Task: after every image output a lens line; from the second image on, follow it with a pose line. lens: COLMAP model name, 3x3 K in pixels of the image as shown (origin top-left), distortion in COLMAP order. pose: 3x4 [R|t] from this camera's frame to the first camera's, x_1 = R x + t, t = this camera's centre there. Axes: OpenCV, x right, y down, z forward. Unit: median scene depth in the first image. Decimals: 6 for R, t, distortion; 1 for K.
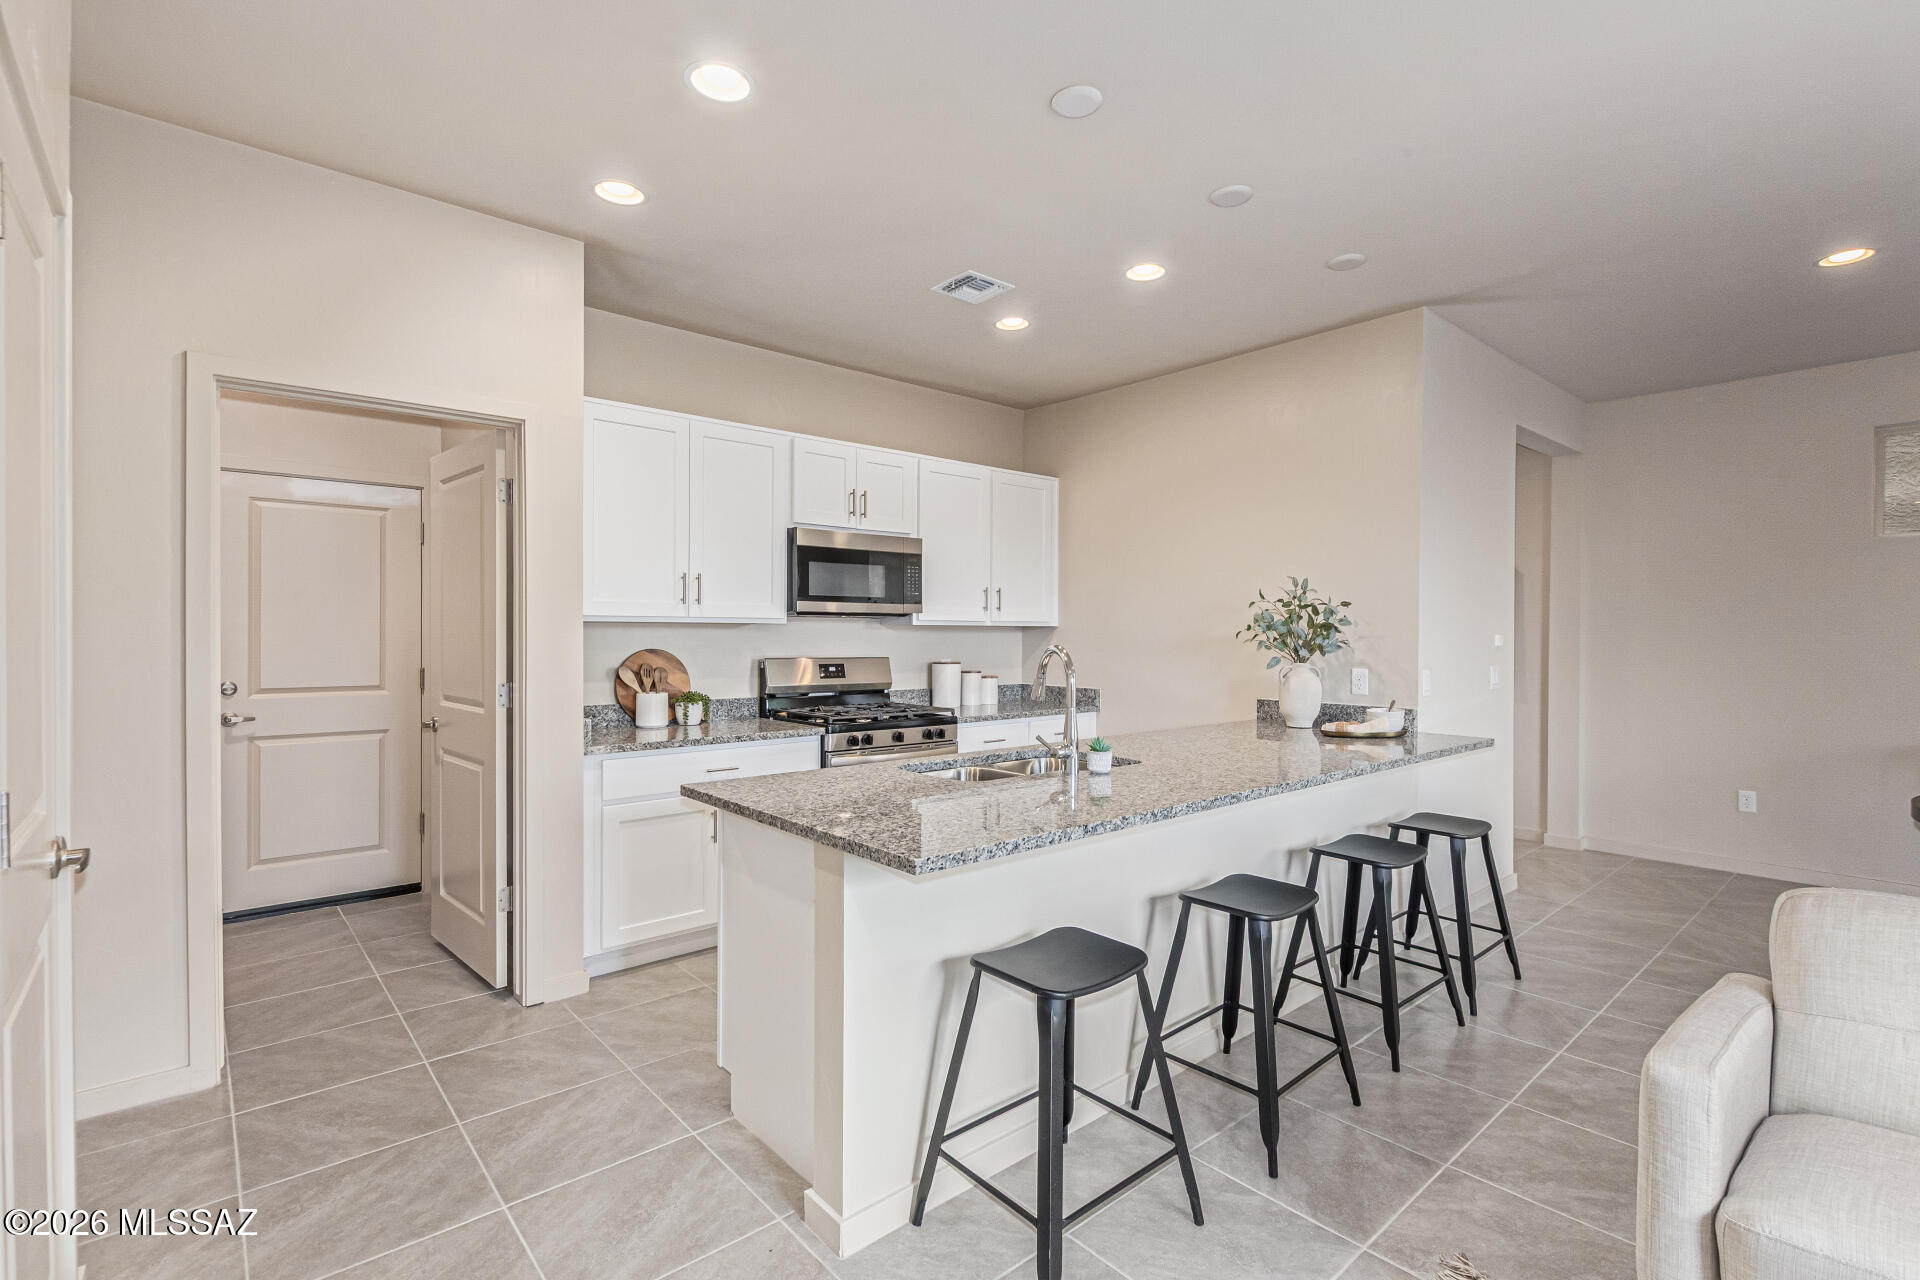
lens RADIAL K [[878.2, 0, 963.2], [0, 878.2, 639.0], [0, 0, 1]] dist [0.004511, -0.003266]
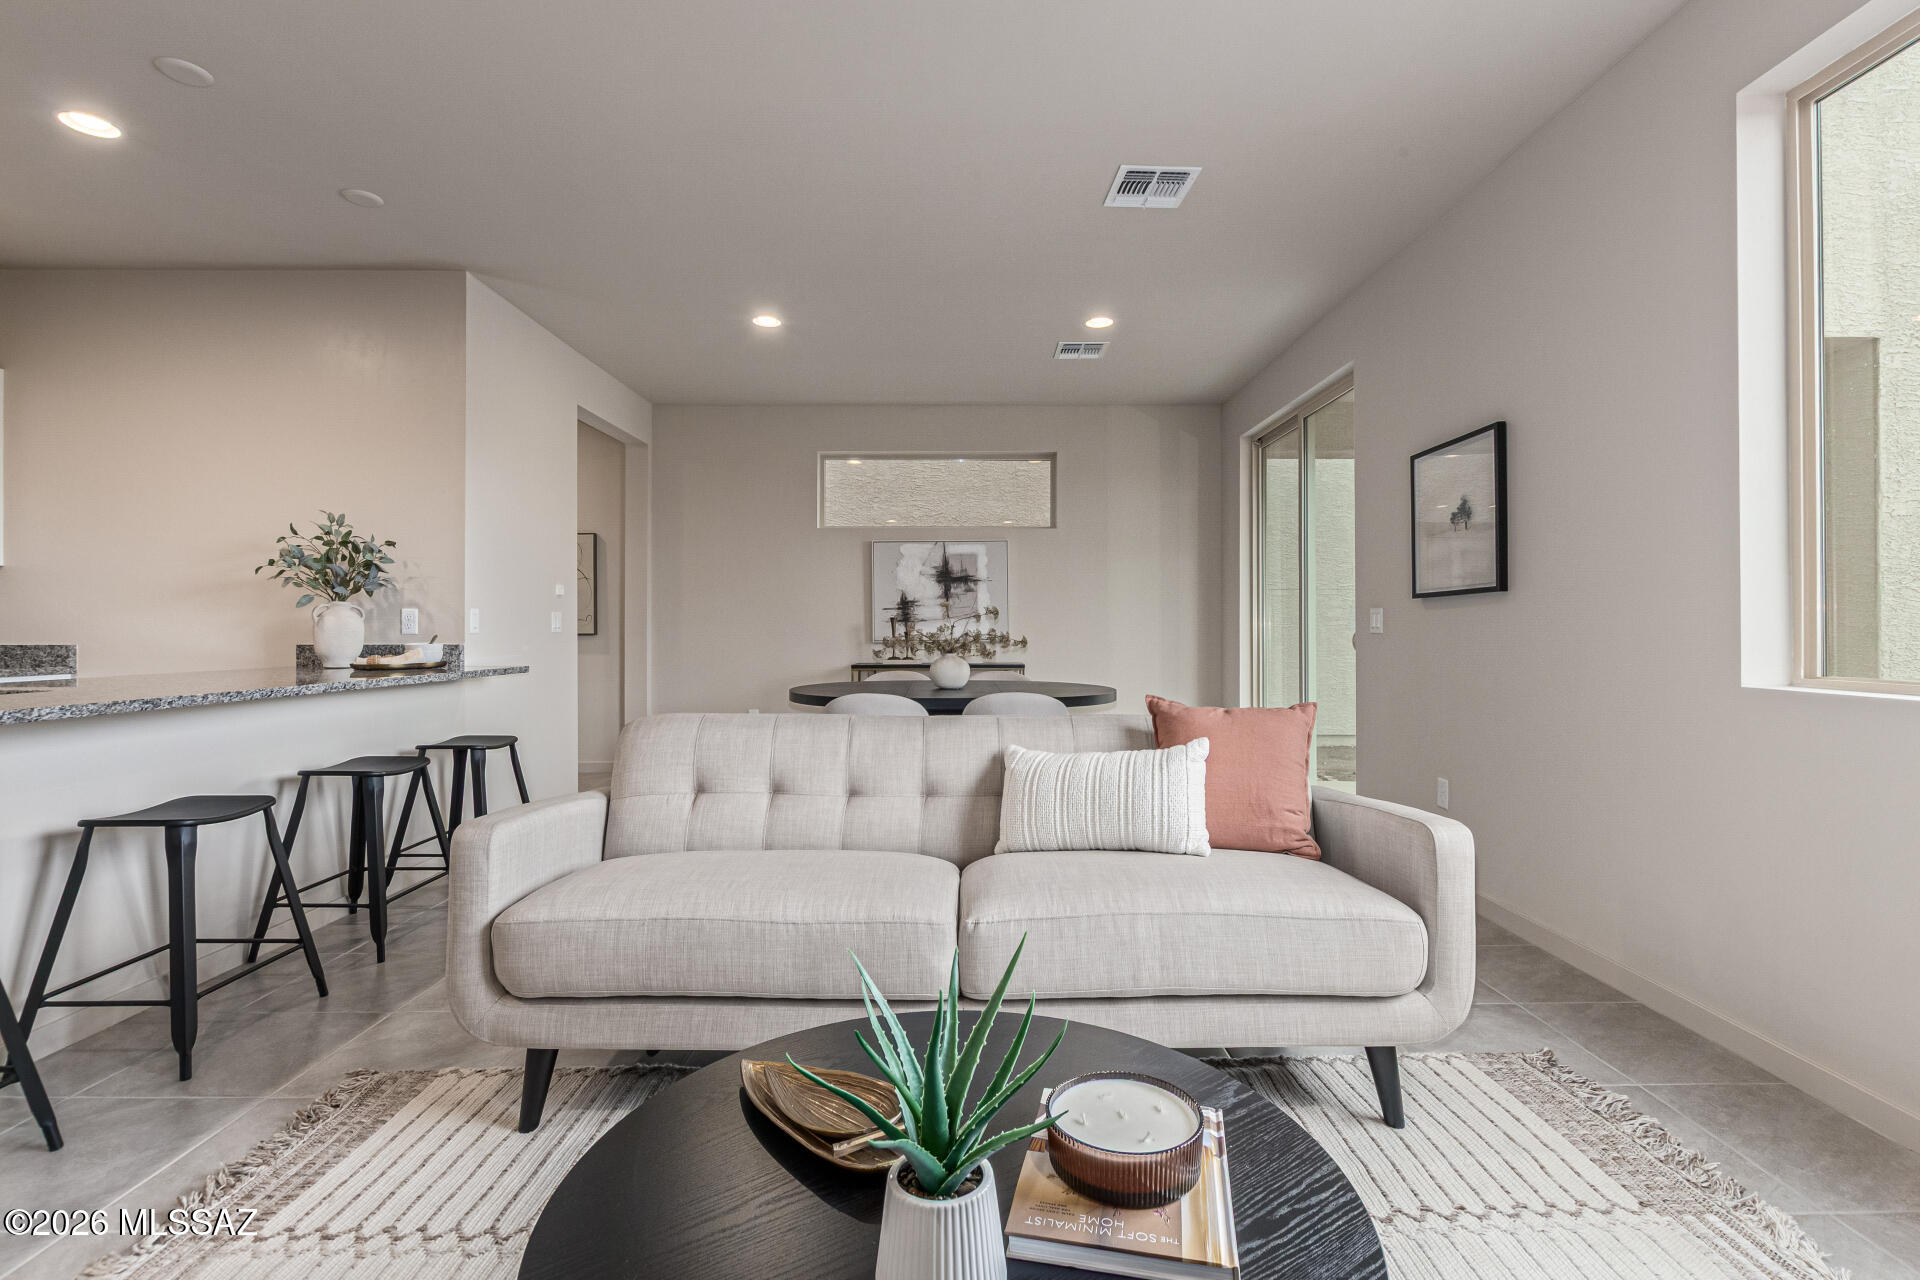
lens RADIAL K [[878.2, 0, 971.2], [0, 878.2, 634.4], [0, 0, 1]] dist [0.004511, -0.003266]
pose [[0.647368, -0.009133, 0.762123, 0.095079], [0.008119, 0.999954, 0.005087, 0.063901], [-0.762134, 0.002894, 0.647413, -0.159885]]
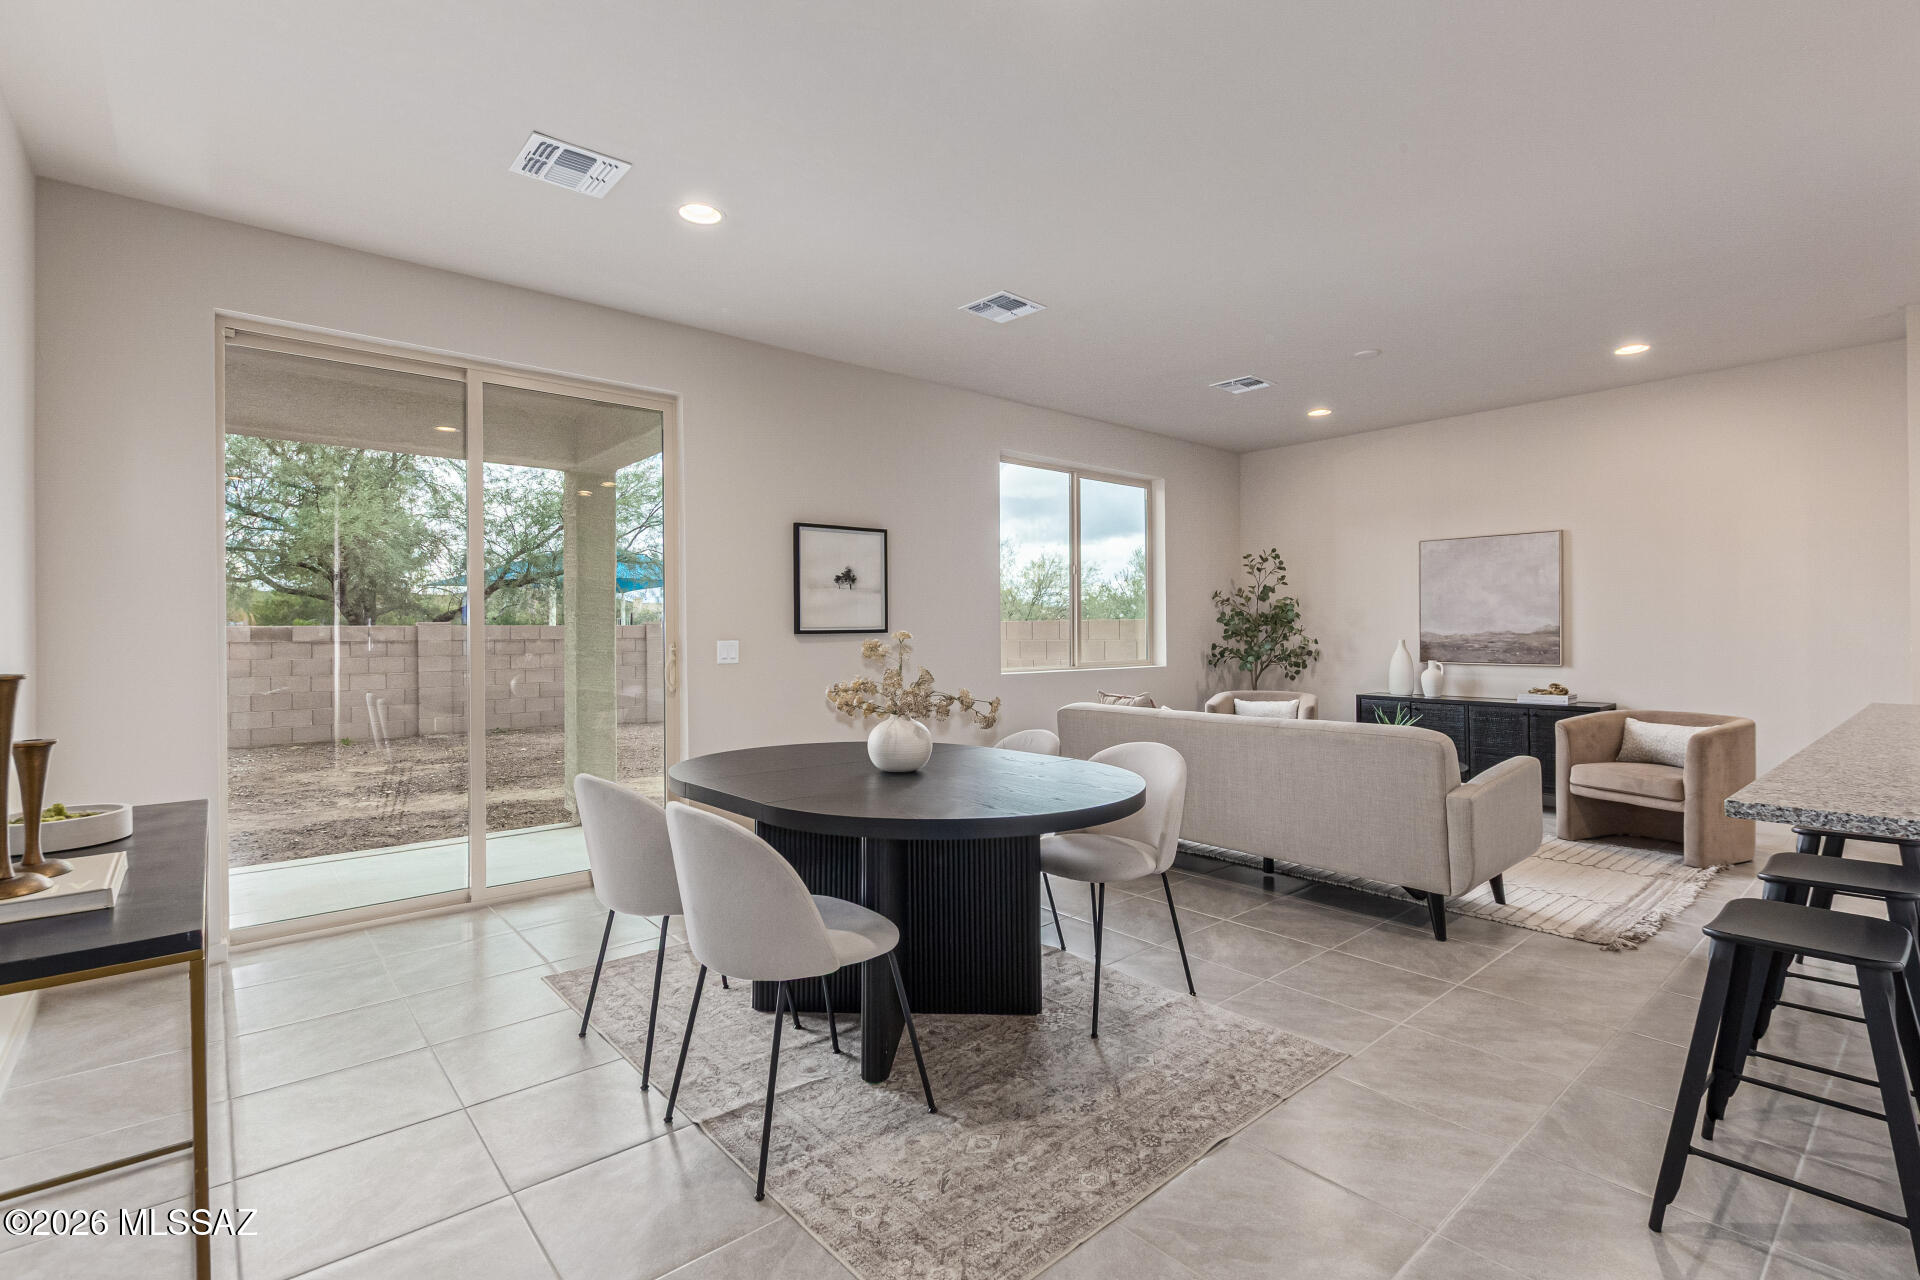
lens RADIAL K [[878.2, 0, 968.6], [0, 878.2, 634.4], [0, 0, 1]] dist [0.004511, -0.003266]
pose [[-0.999995, 0.002846, -0.001437, 0.878853], [0.002831, 0.999943, 0.010246, 0.022782], [0.001466, 0.010242, -0.999946, 1.280167]]
